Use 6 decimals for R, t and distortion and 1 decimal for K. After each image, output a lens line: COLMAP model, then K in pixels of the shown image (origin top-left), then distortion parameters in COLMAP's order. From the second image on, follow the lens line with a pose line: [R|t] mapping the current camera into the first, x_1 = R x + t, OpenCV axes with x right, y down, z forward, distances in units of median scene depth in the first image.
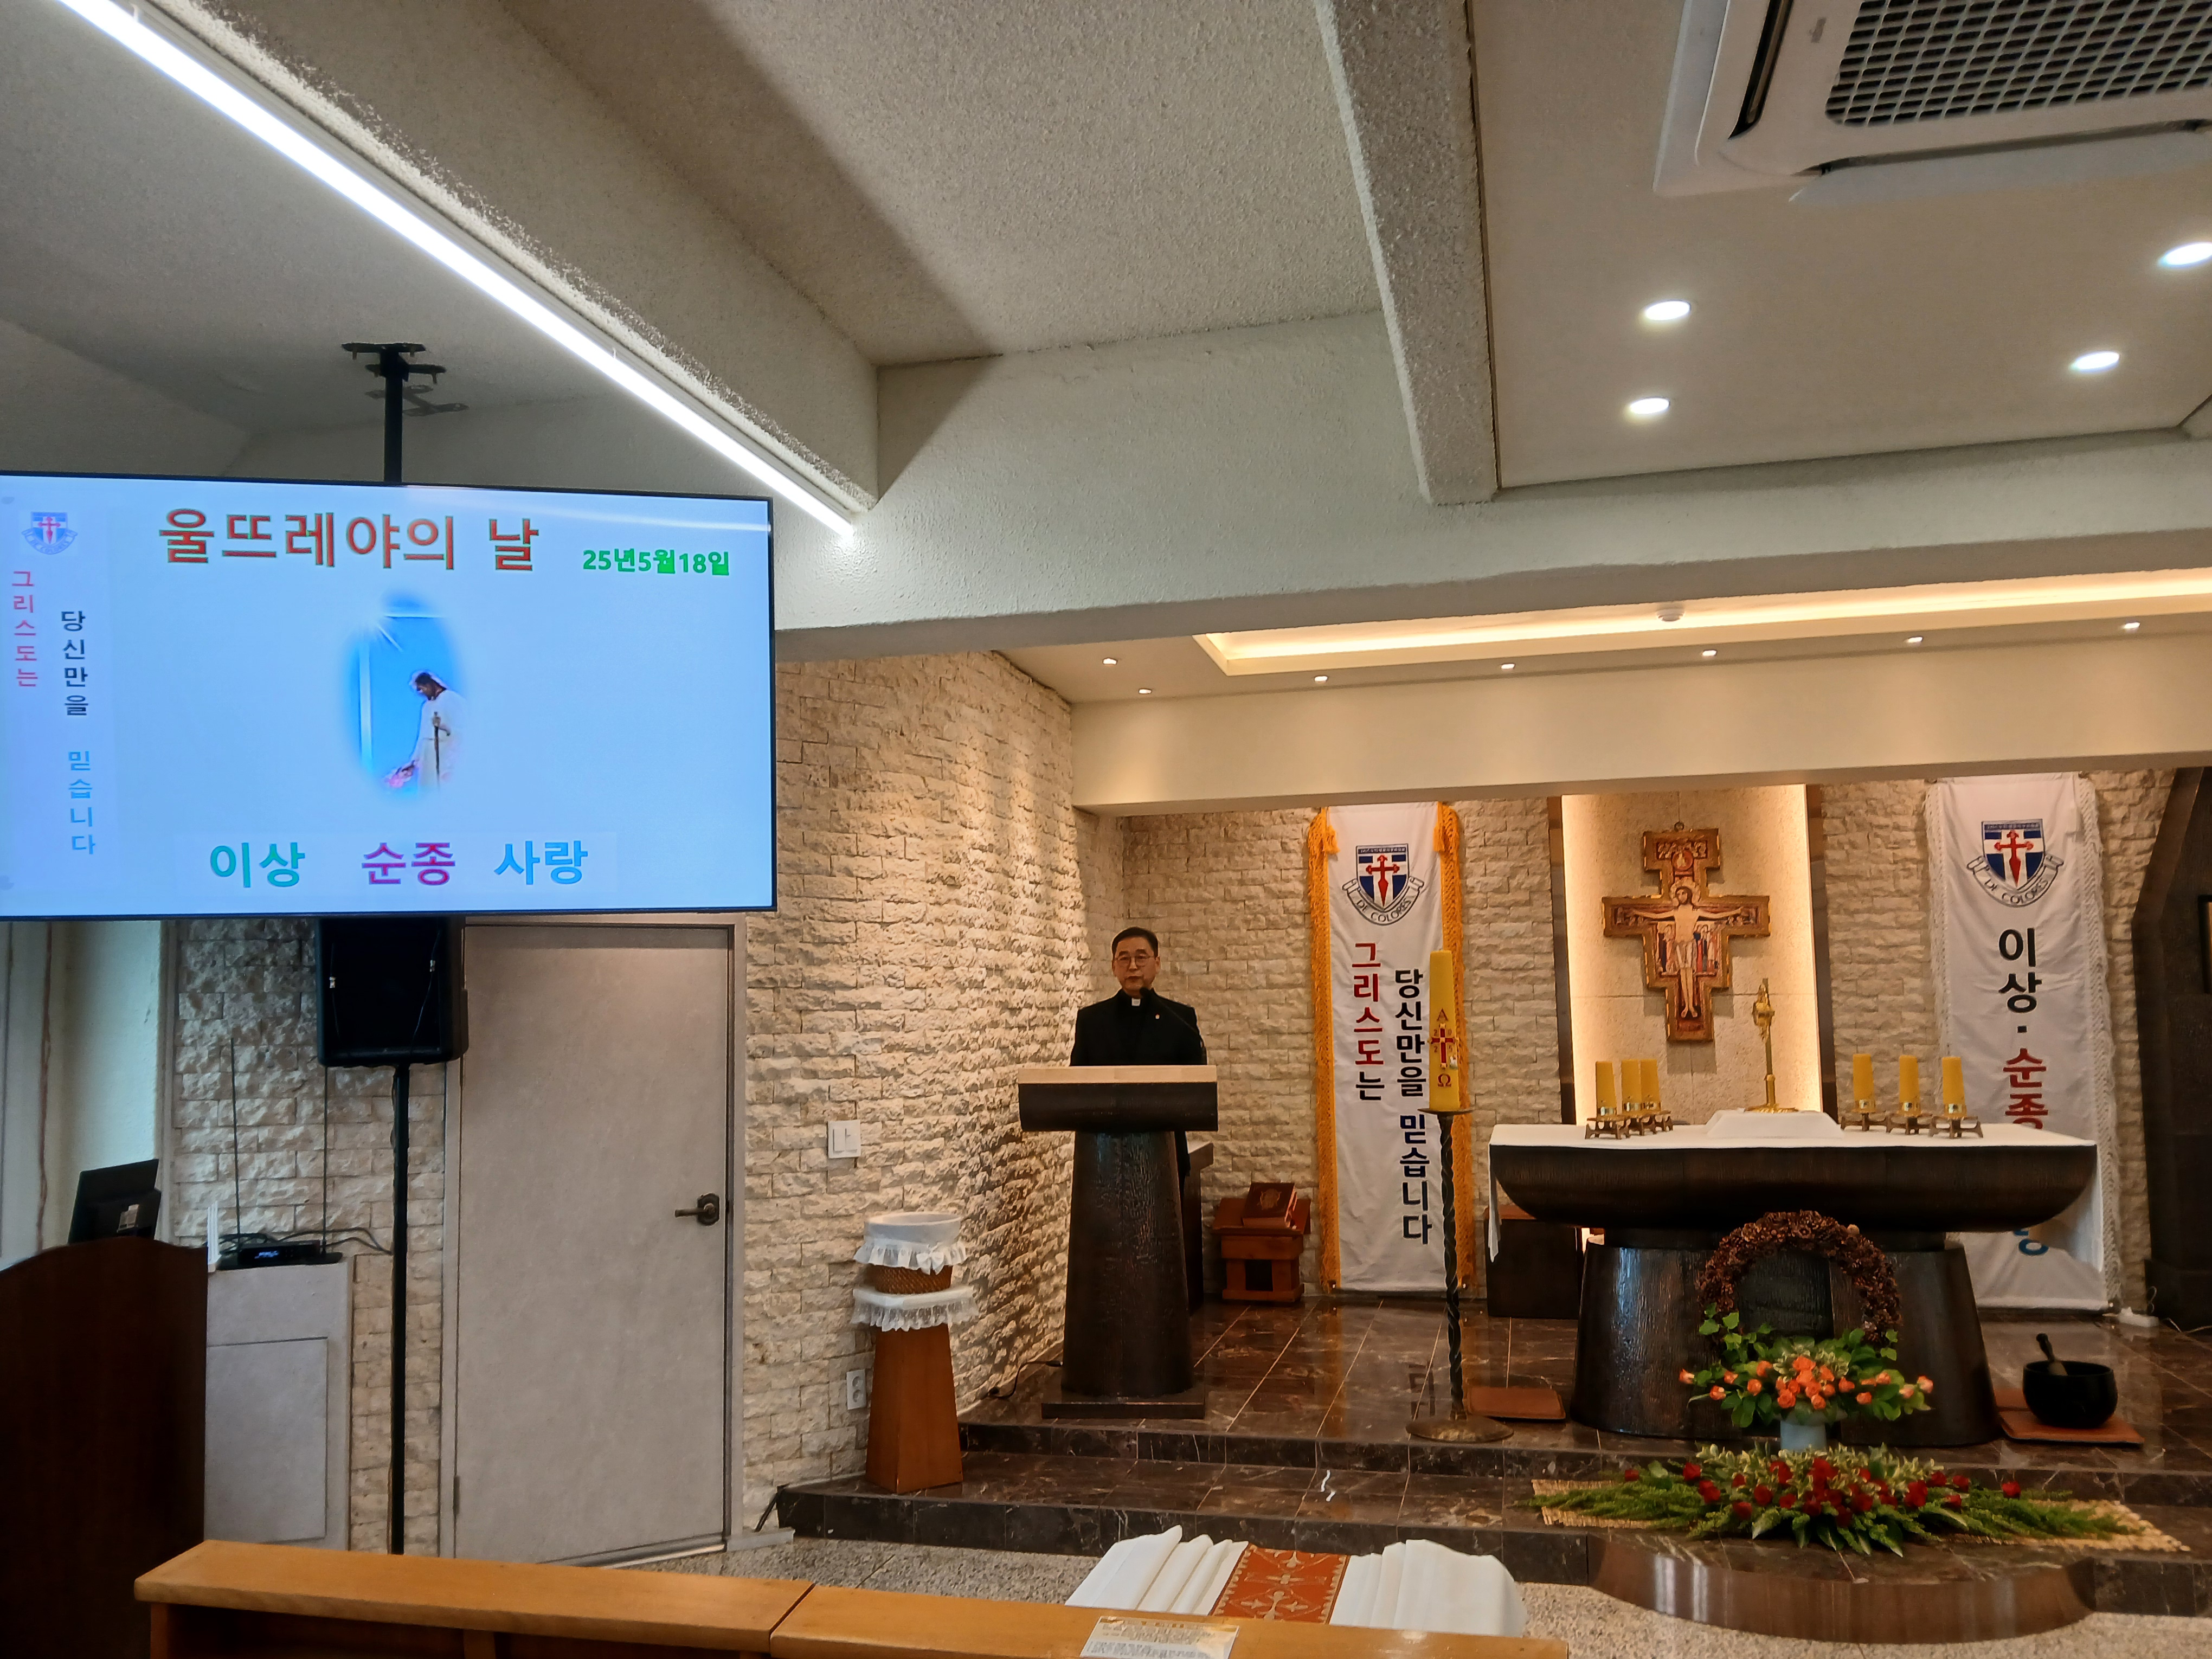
lens RADIAL K [[1712.2, 0, 1095.0], [0, 1712.2, 866.6], [0, 0, 1]] dist [0.018630, -0.032151]
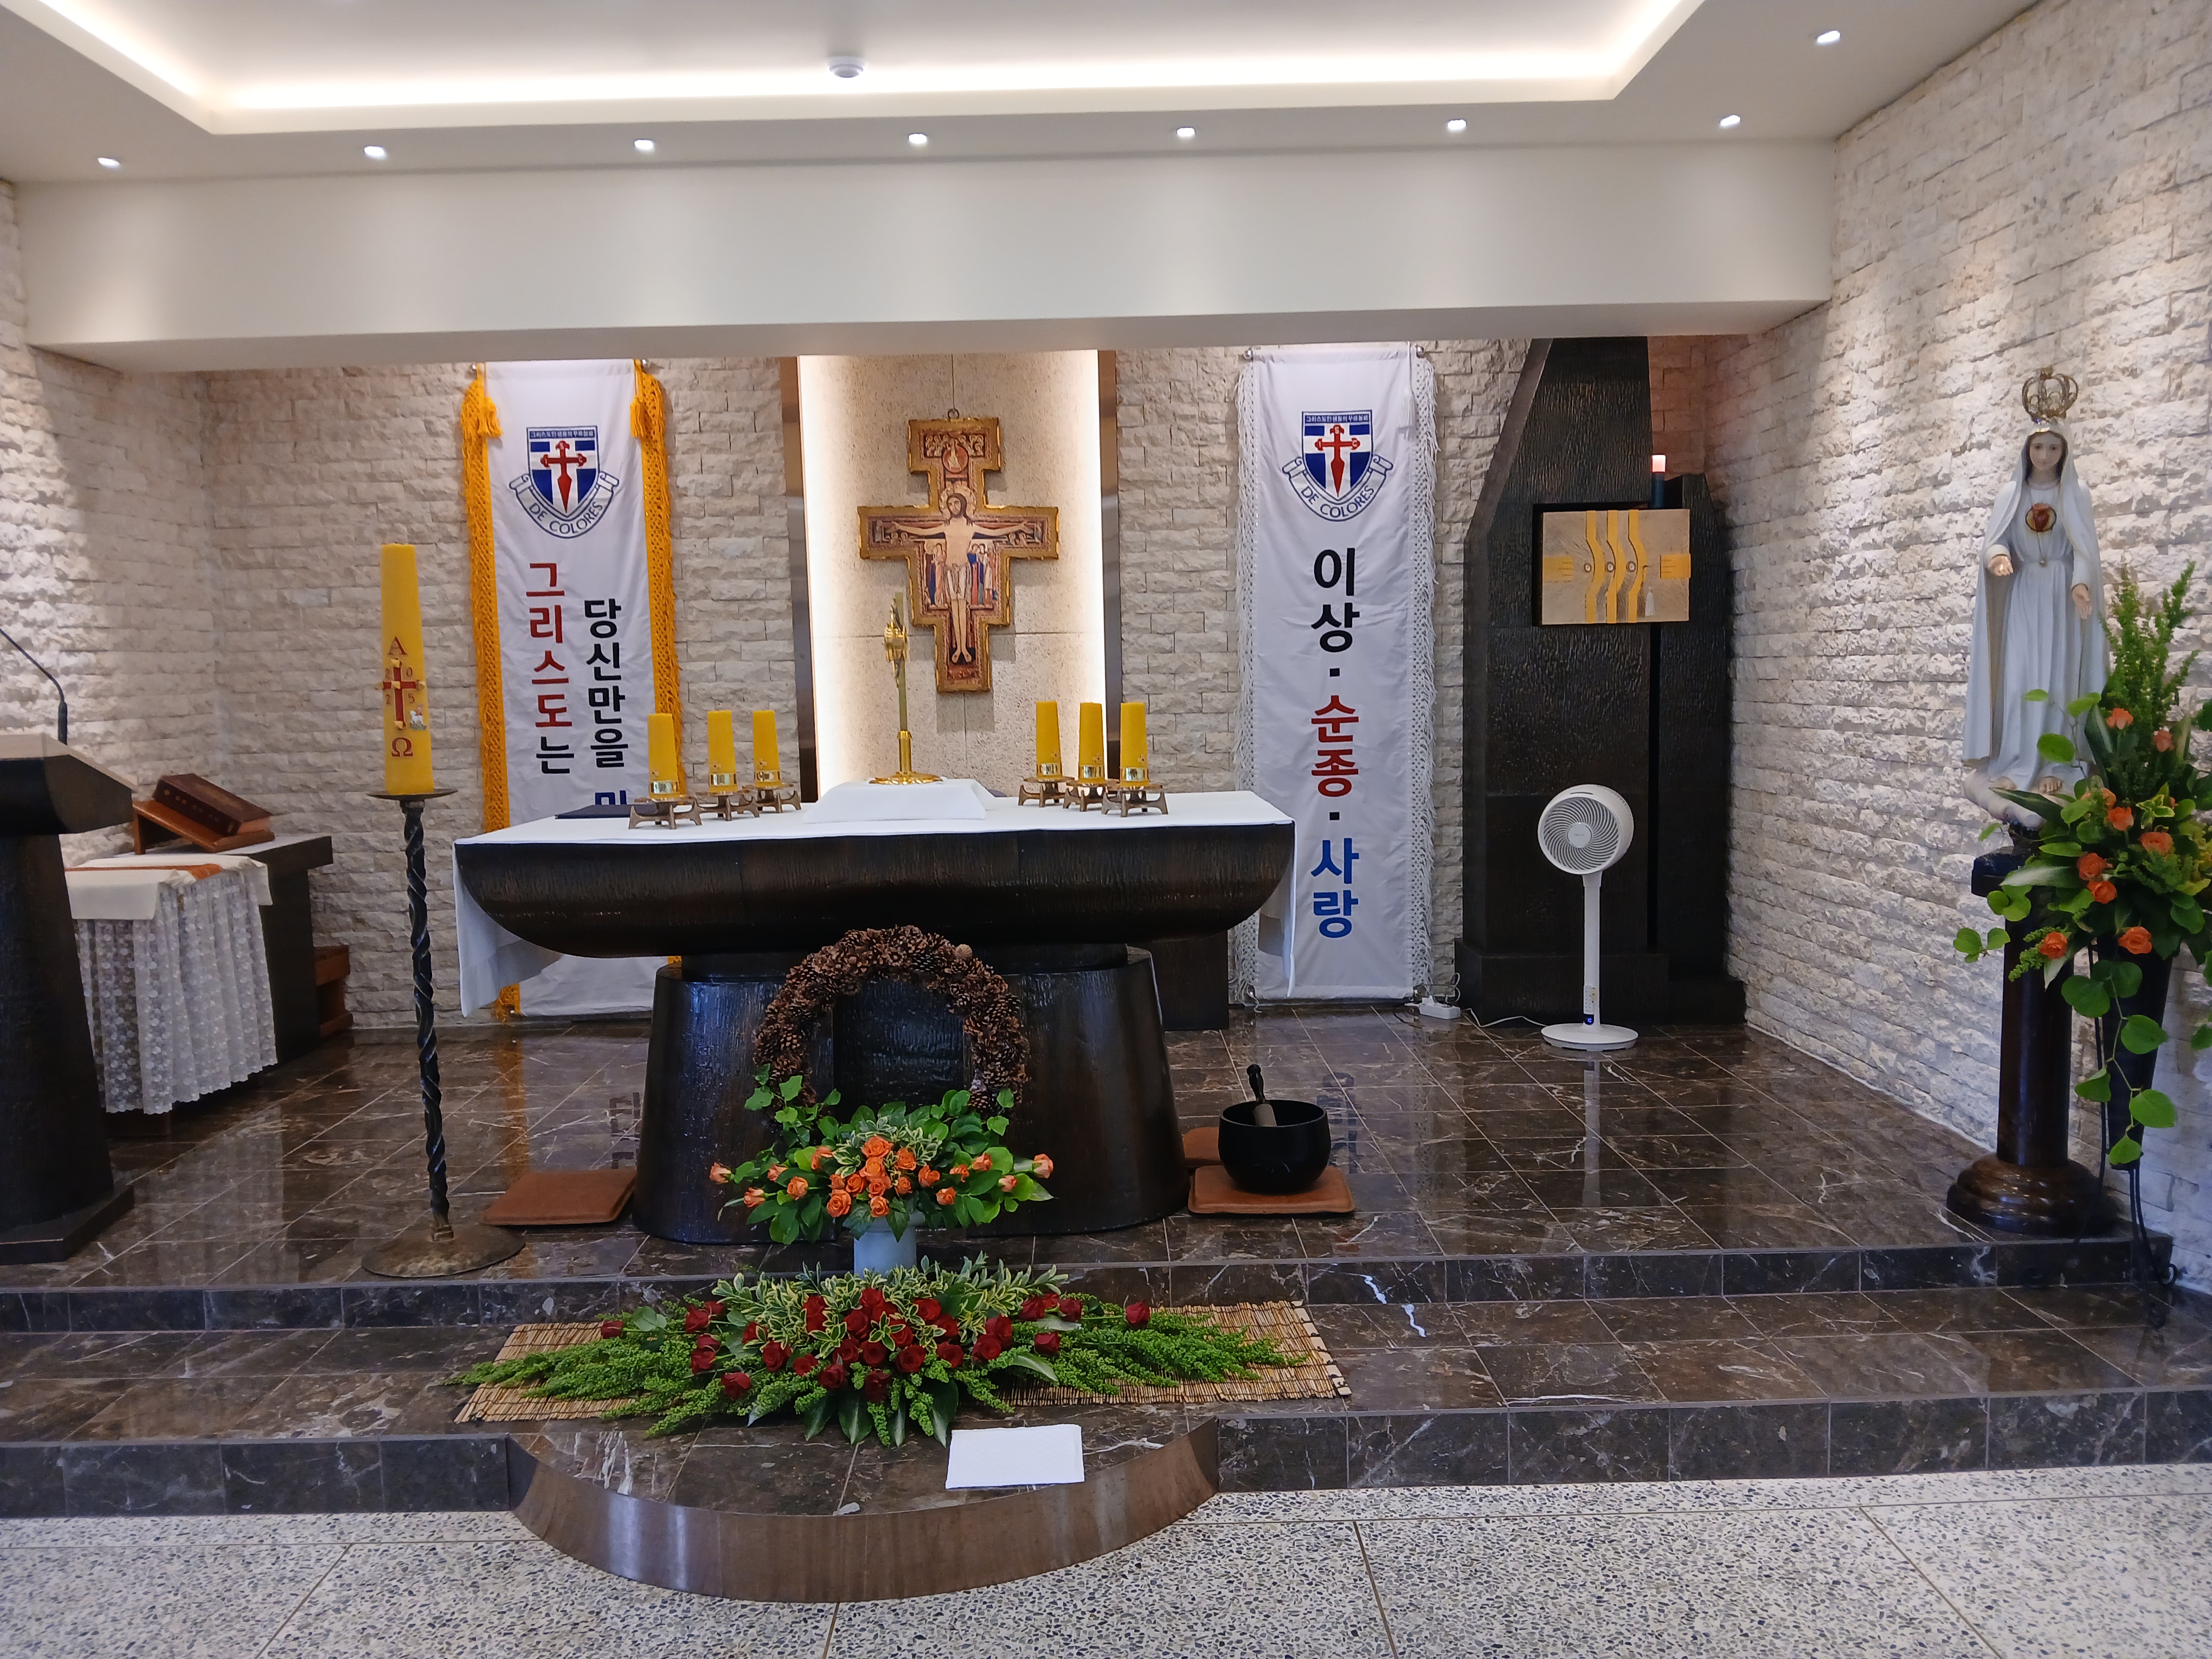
lens RADIAL K [[1712.2, 0, 1097.9], [0, 1712.2, 851.9], [0, 0, 1]] dist [0.018630, -0.032151]
pose [[0.966728, -0.030178, 0.254019, 0.217132], [-0.015892, 0.984014, 0.177383, 0.034987], [-0.255311, -0.175518, 0.950794, 0.233721]]
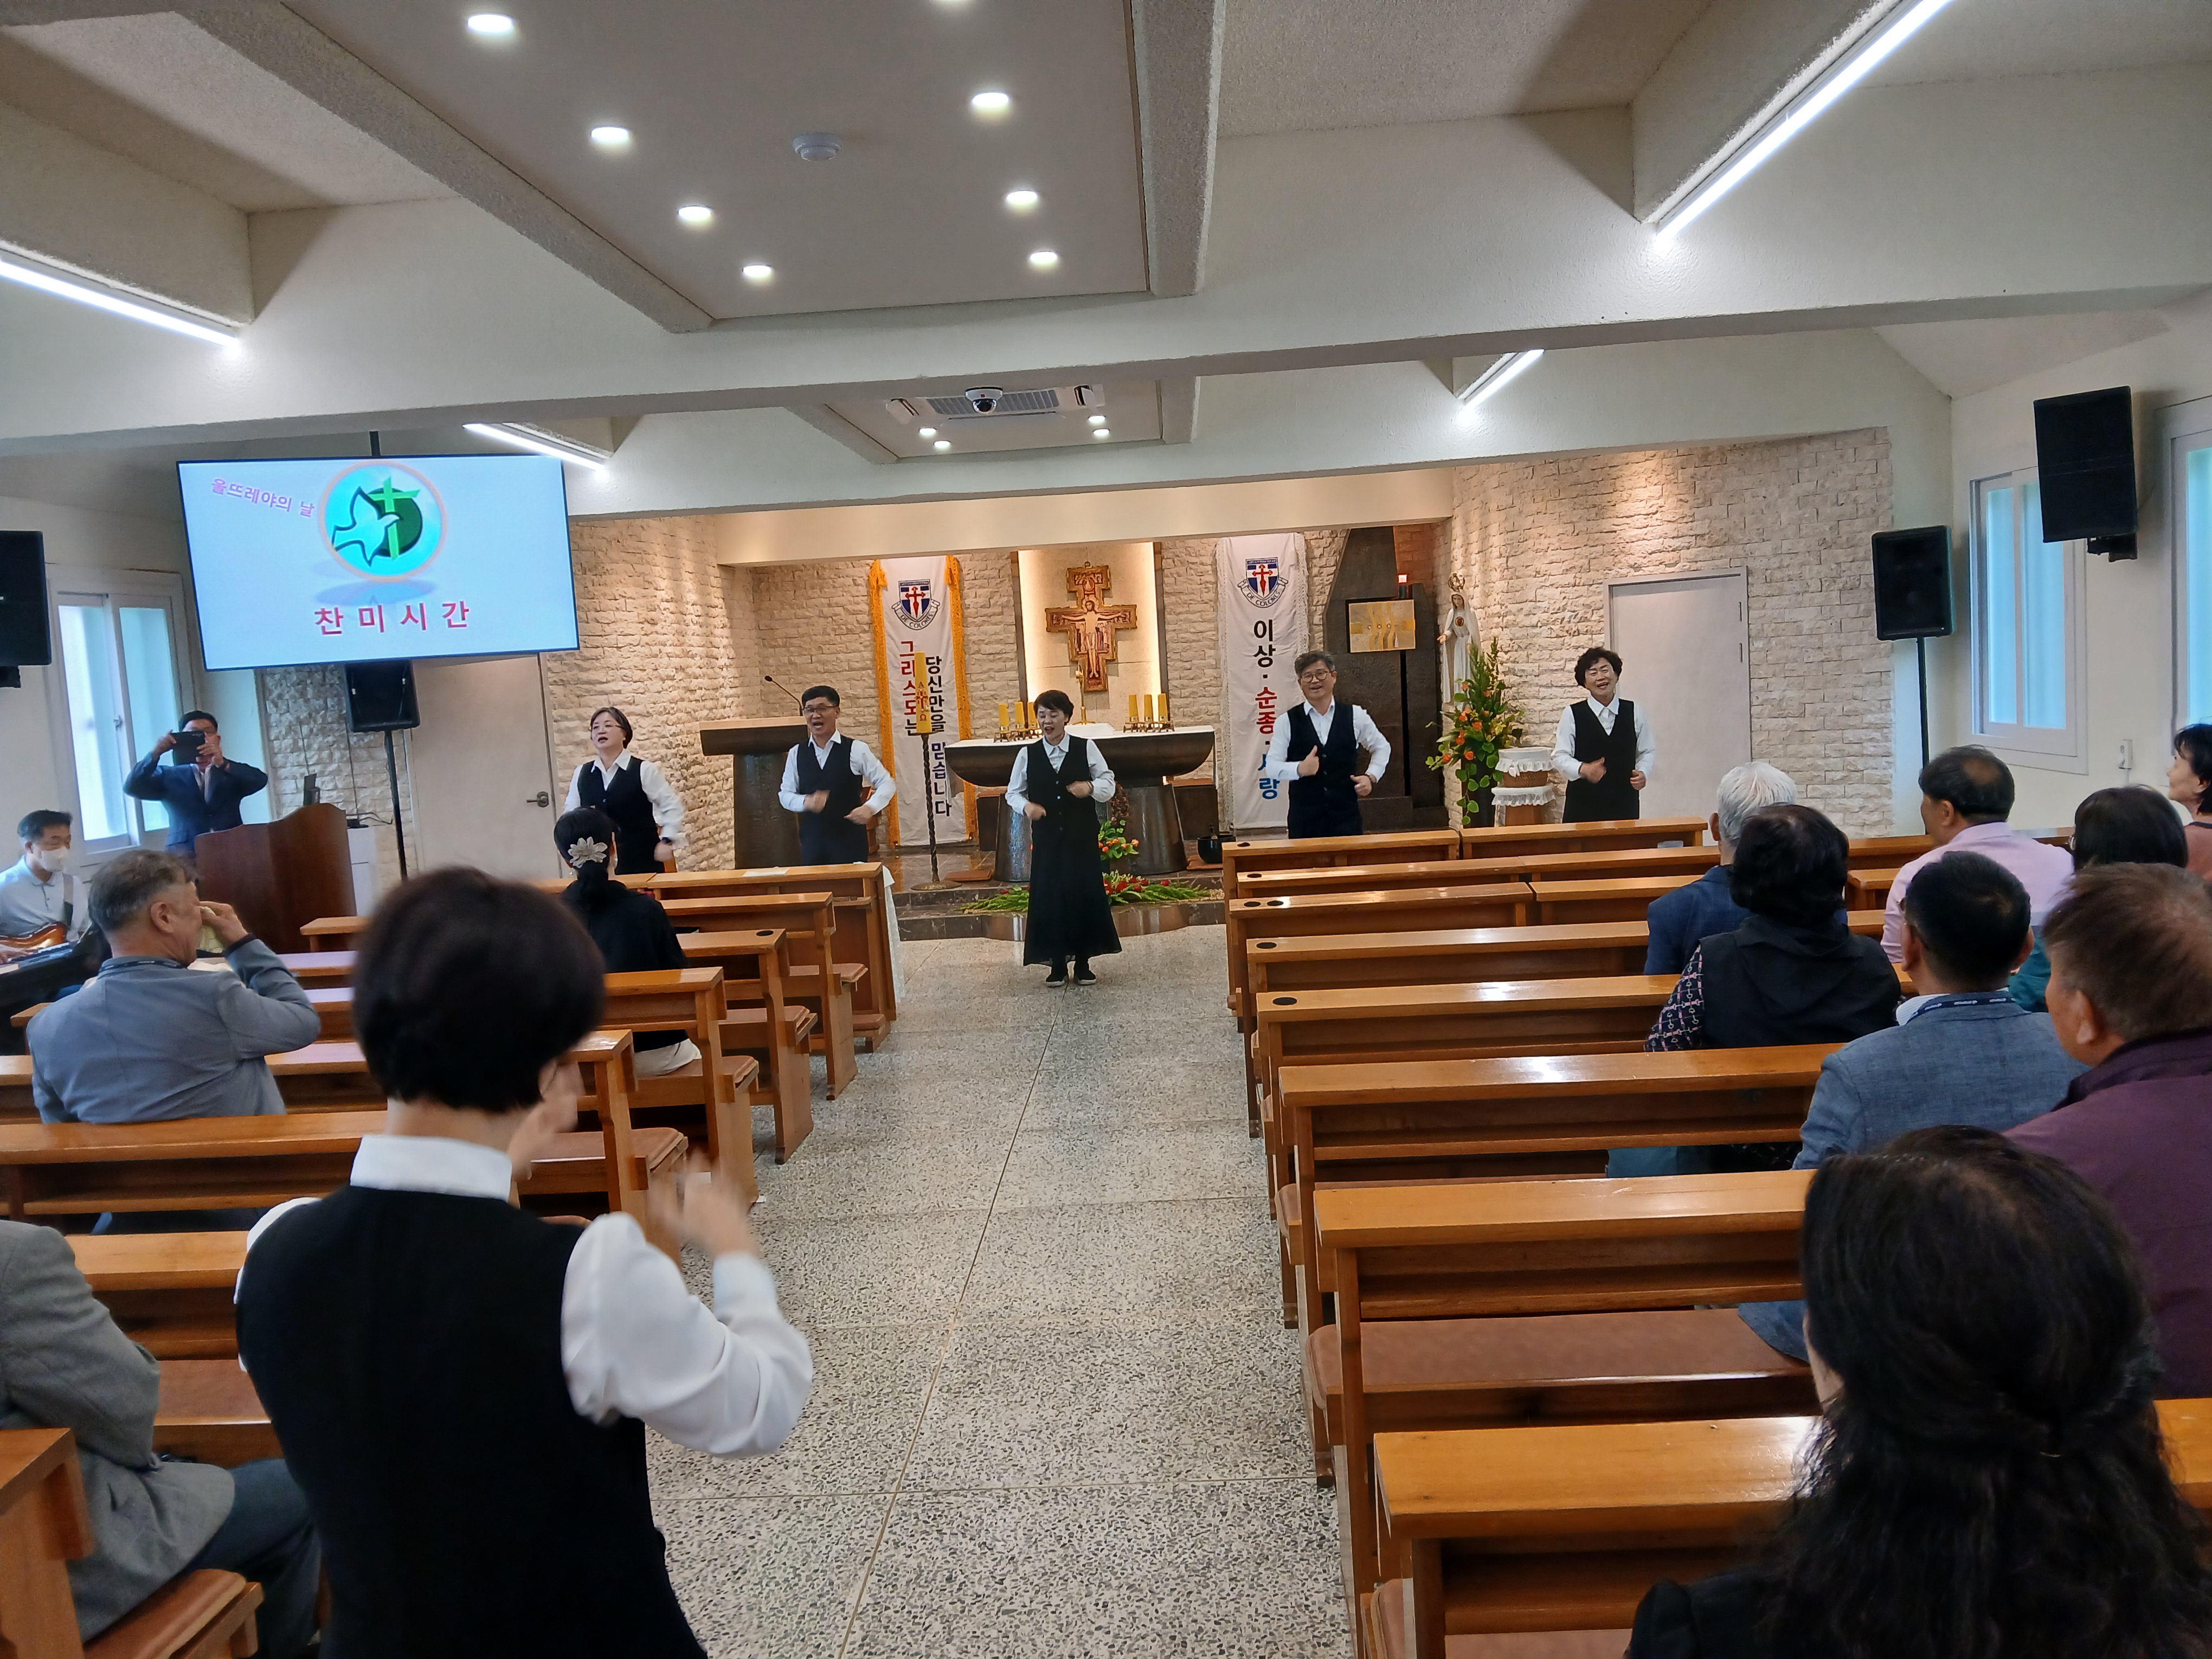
lens RADIAL K [[1712.2, 0, 1086.7], [0, 1712.2, 833.1], [0, 0, 1]] dist [0.018630, -0.032151]
pose [[0.981282, -0.061039, 0.182645, 0.017776], [0.029413, 0.984816, 0.171093, -0.055331], [-0.190315, -0.162519, 0.968178, -0.717678]]
